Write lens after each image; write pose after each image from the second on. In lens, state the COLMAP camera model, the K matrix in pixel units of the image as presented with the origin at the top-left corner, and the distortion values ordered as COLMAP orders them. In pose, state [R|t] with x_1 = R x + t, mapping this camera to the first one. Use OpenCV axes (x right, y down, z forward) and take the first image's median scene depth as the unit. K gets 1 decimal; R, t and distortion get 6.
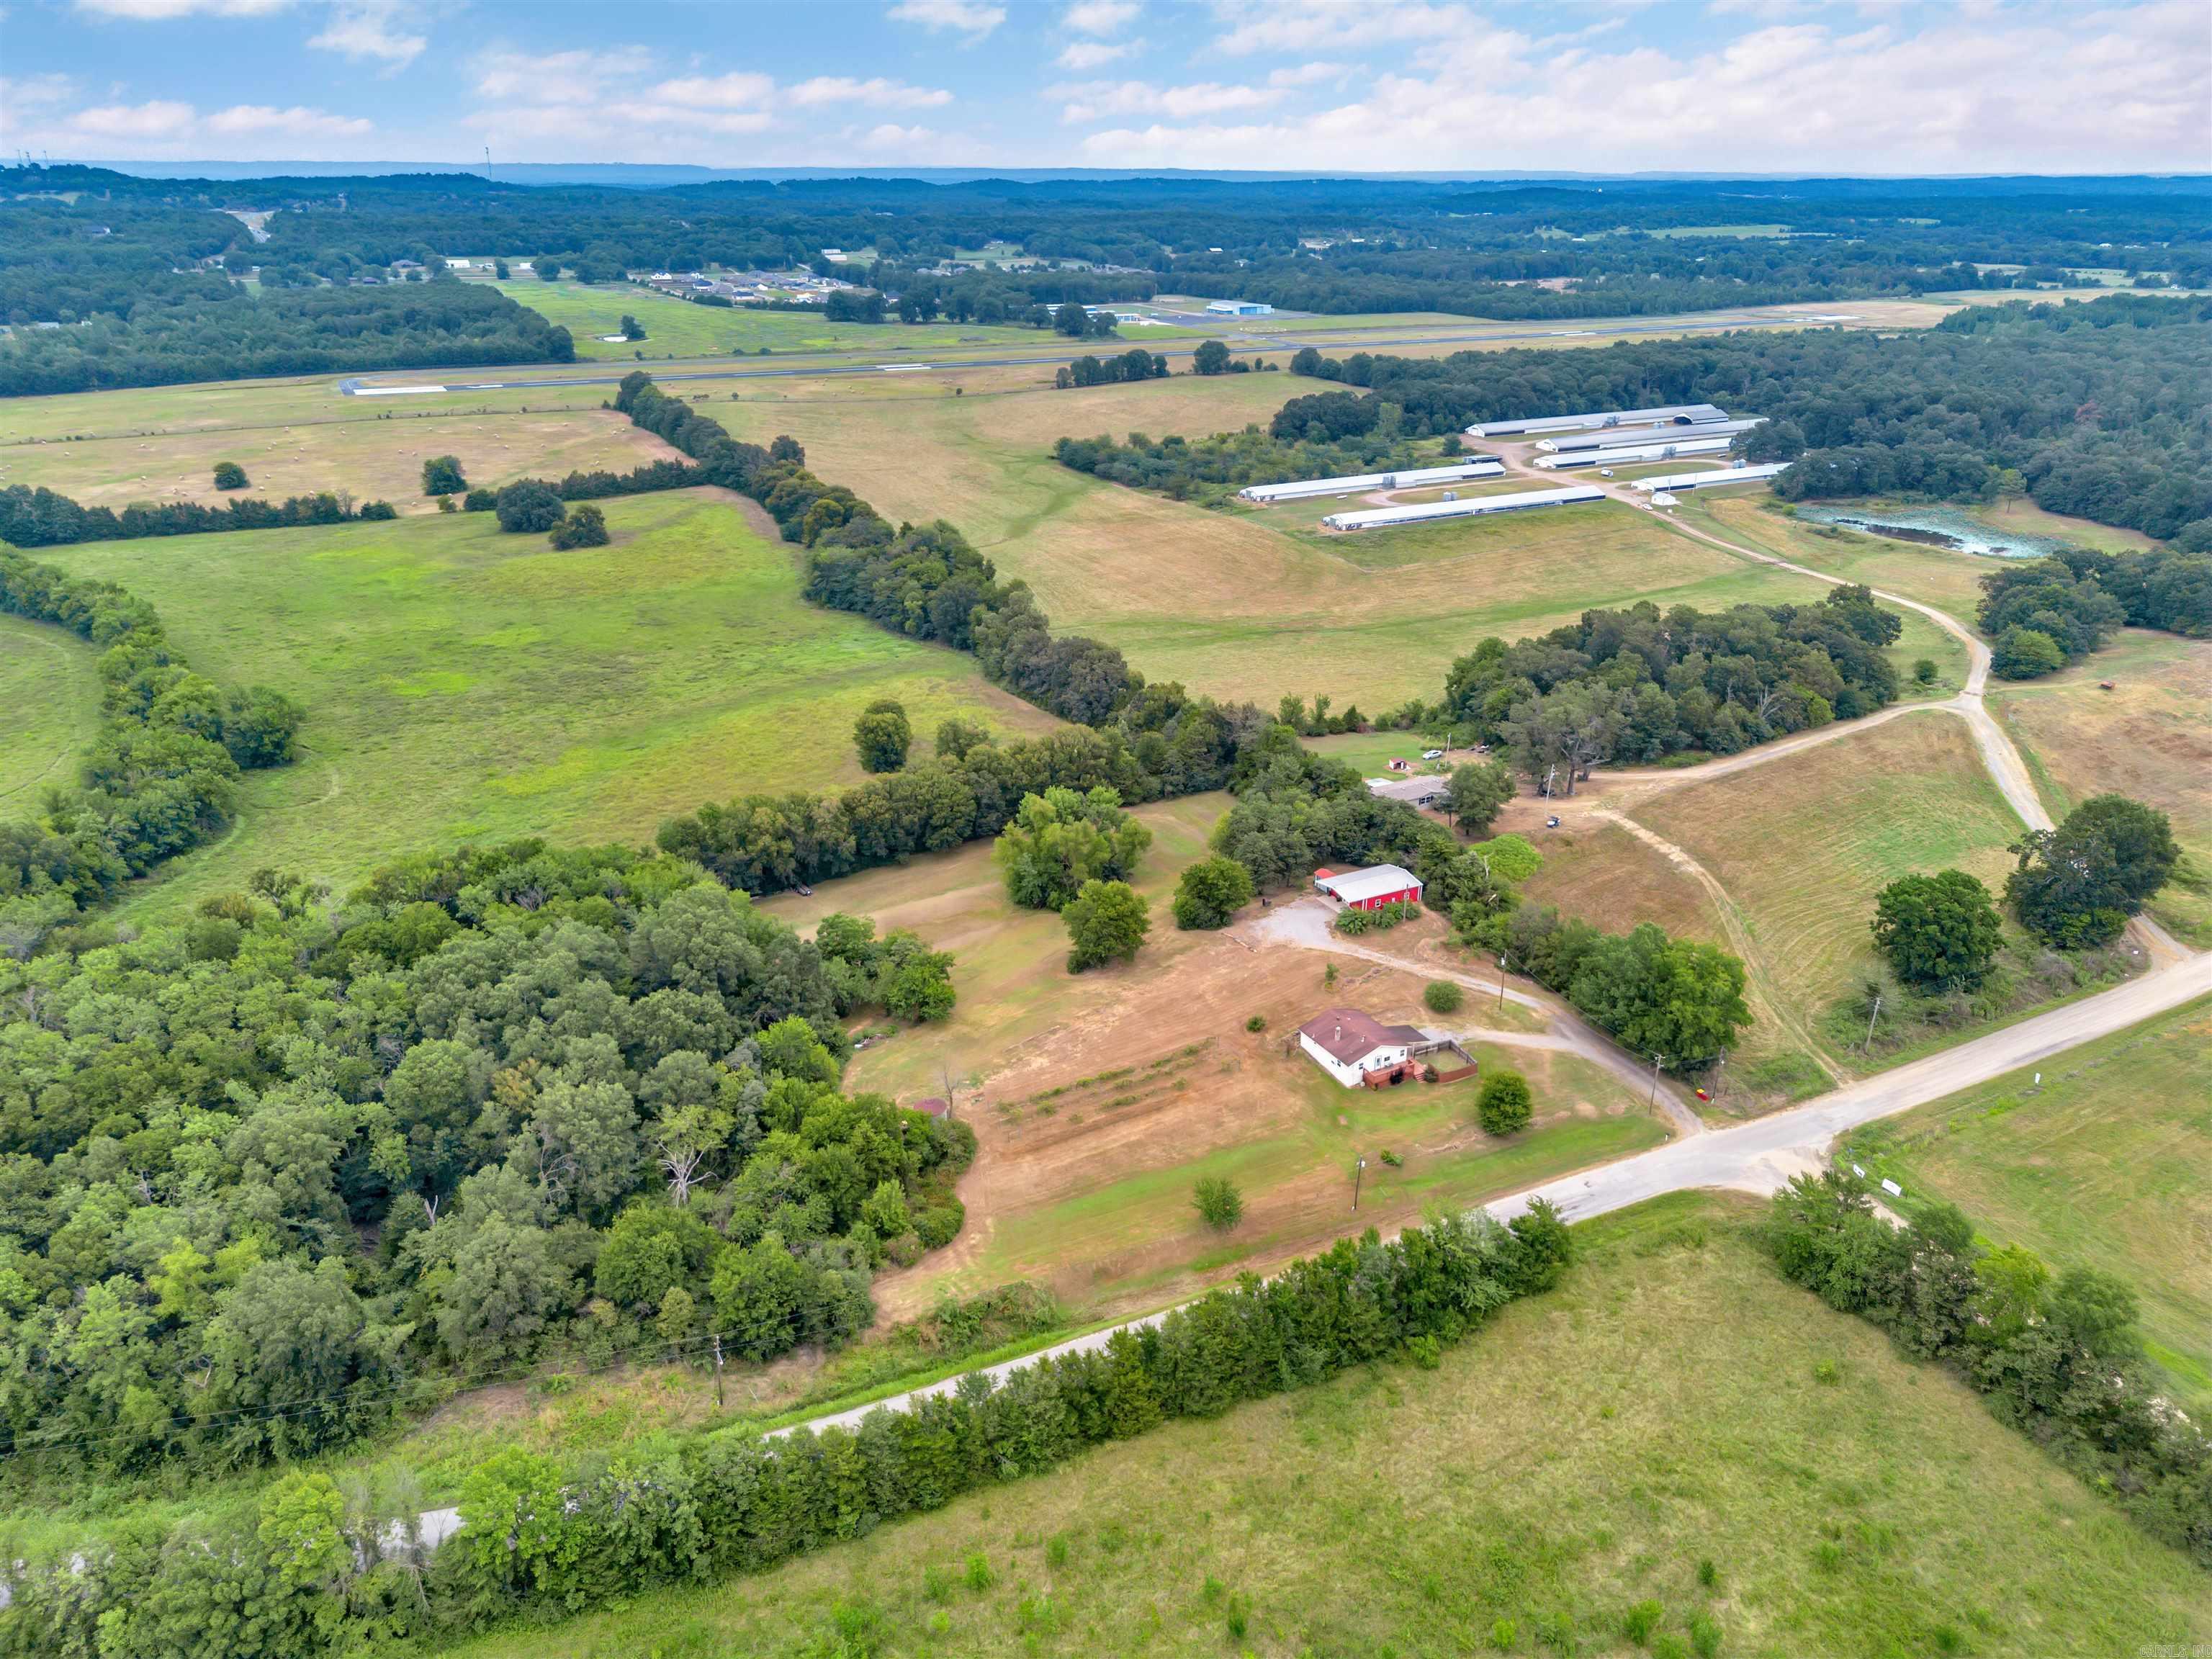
lens RADIAL K [[1550.9, 0, 1106.0], [0, 1550.9, 829.5], [0, 0, 1]] dist [0.079934, -0.092350]
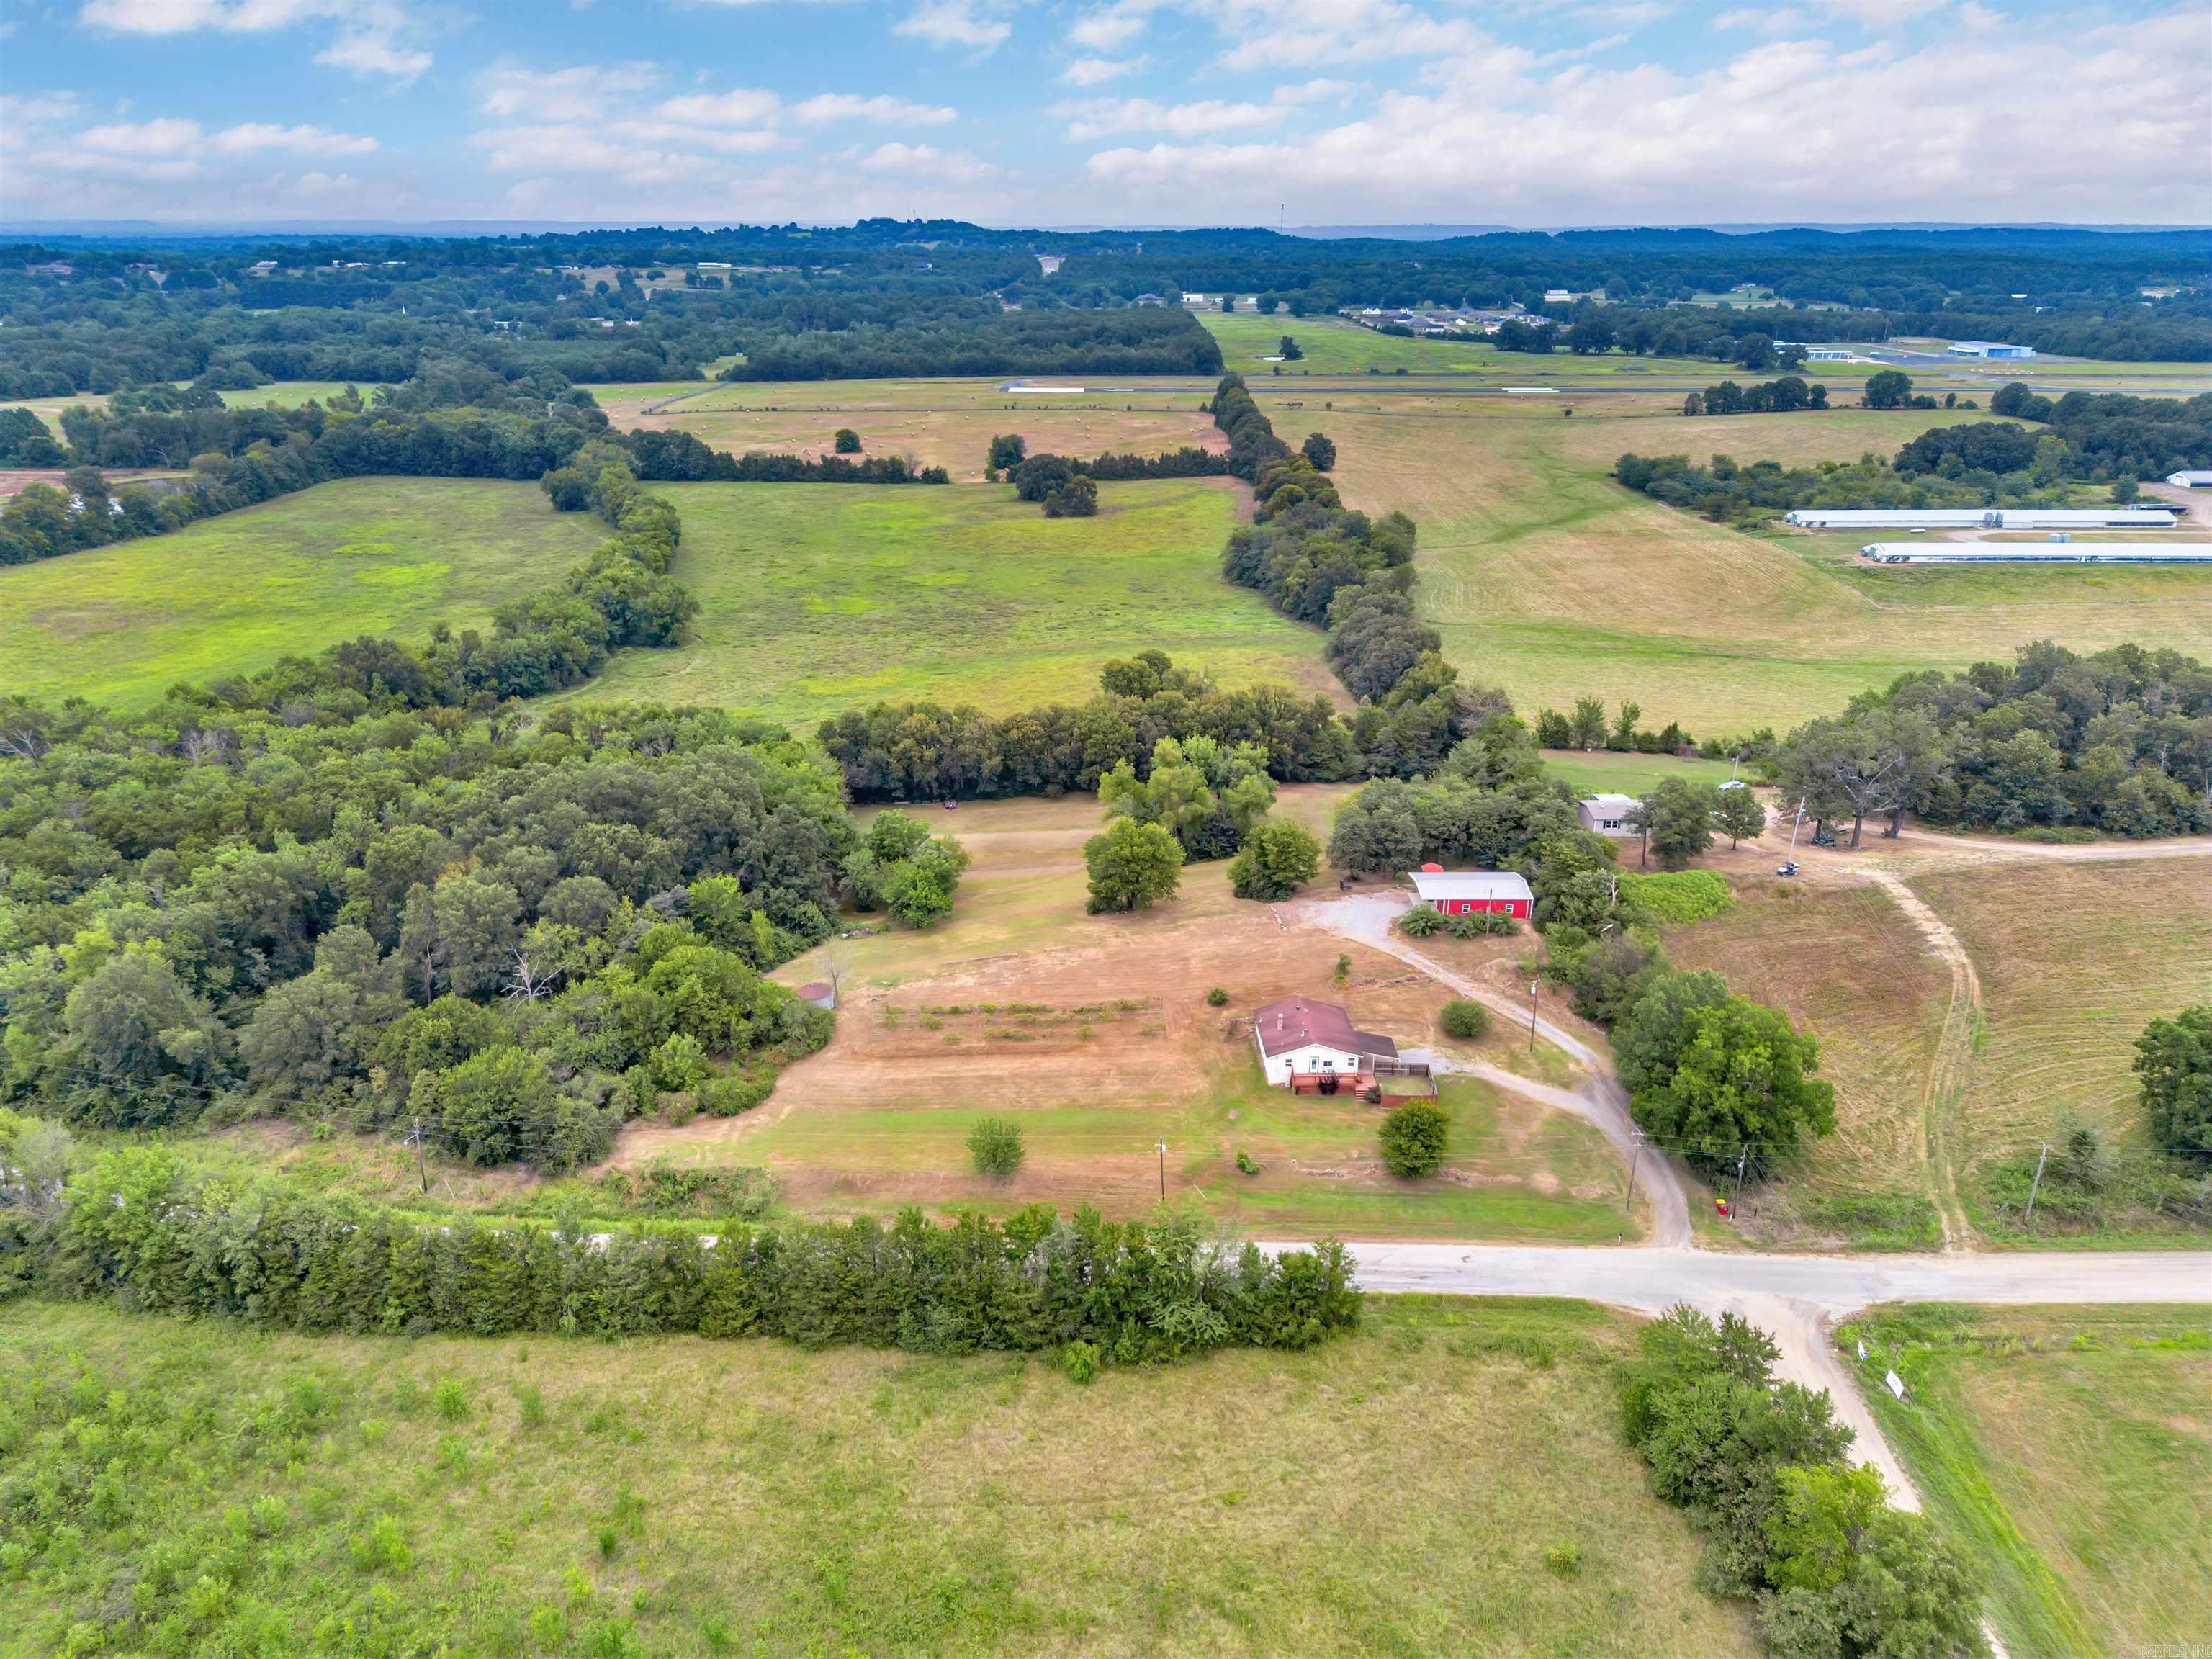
lens RADIAL K [[1553.7, 0, 1106.0], [0, 1553.7, 829.5], [0, 0, 1]] dist [0.051553, -0.045225]
pose [[0.889152, 0.162642, -0.427735, 0.257037], [-0.176999, 0.984191, 0.006293, 0.025223], [0.421996, 0.070114, 0.903882, 0.120673]]
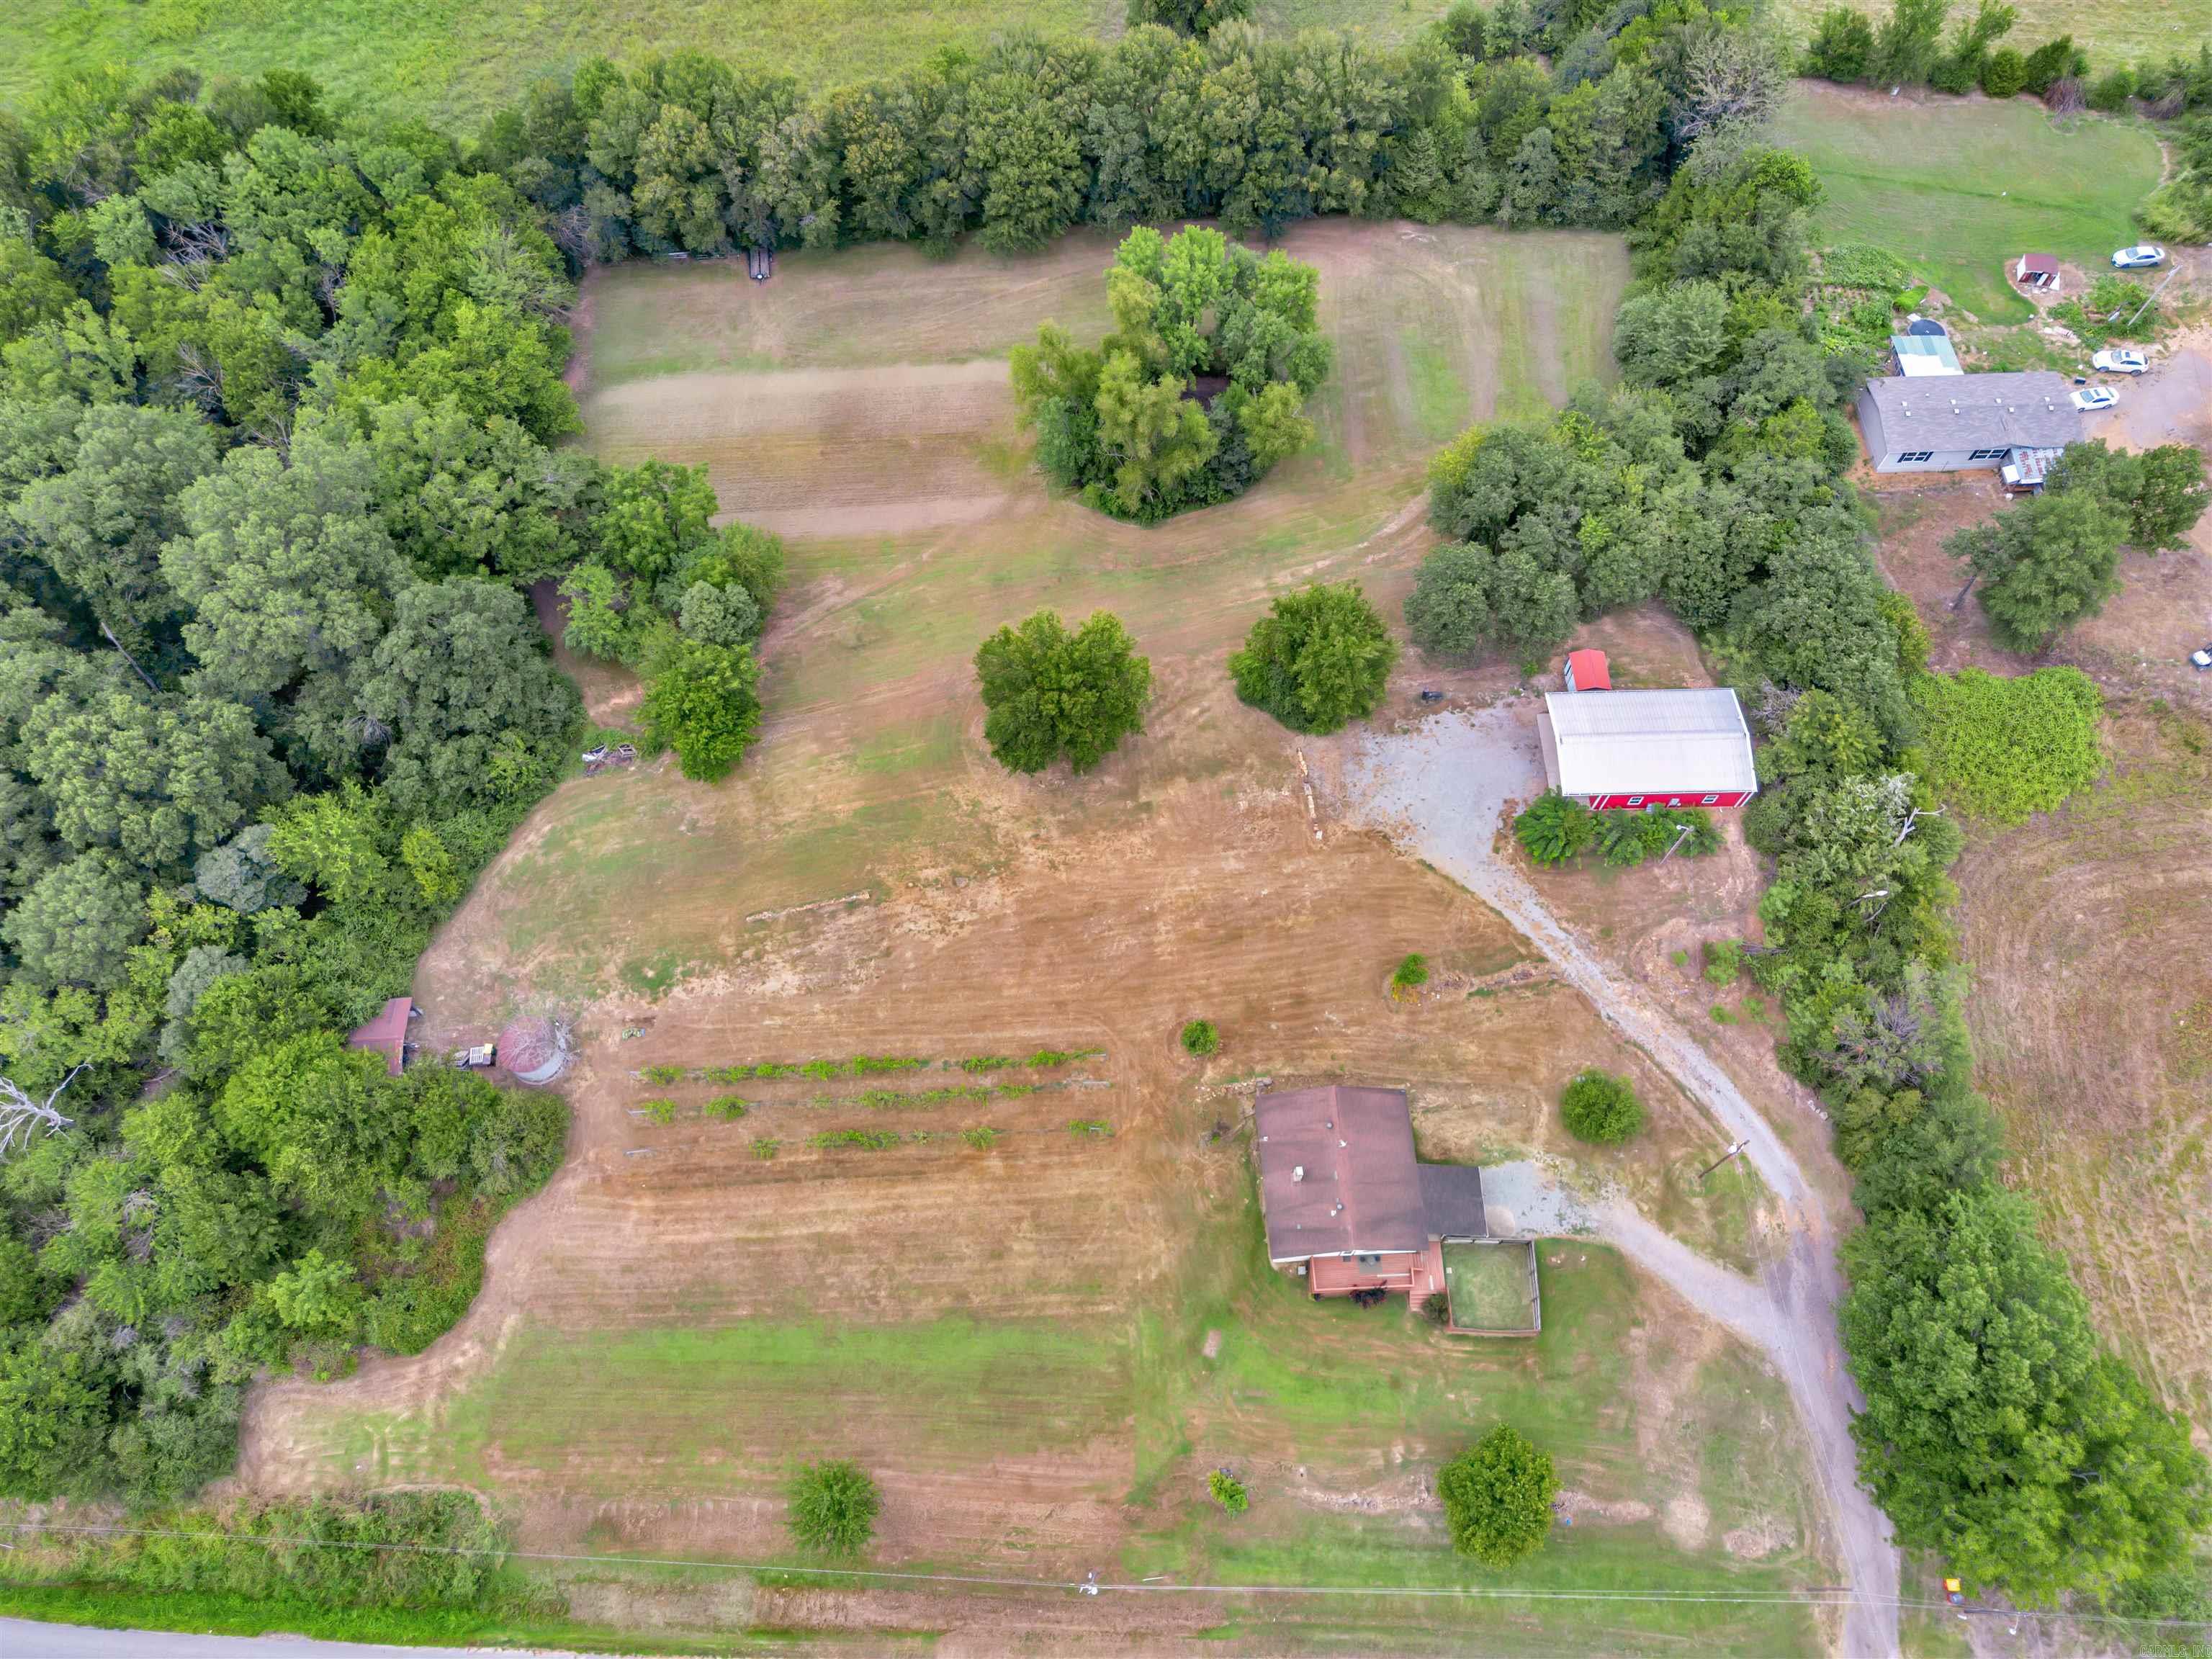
lens RADIAL K [[1553.7, 0, 1106.0], [0, 1553.7, 829.5], [0, 0, 1]] dist [0.051553, -0.045225]
pose [[0.893114, 0.402201, -0.201448, 0.094568], [-0.170503, 0.717097, 0.675796, -0.178378], [0.416264, -0.569216, 0.709026, 0.425839]]
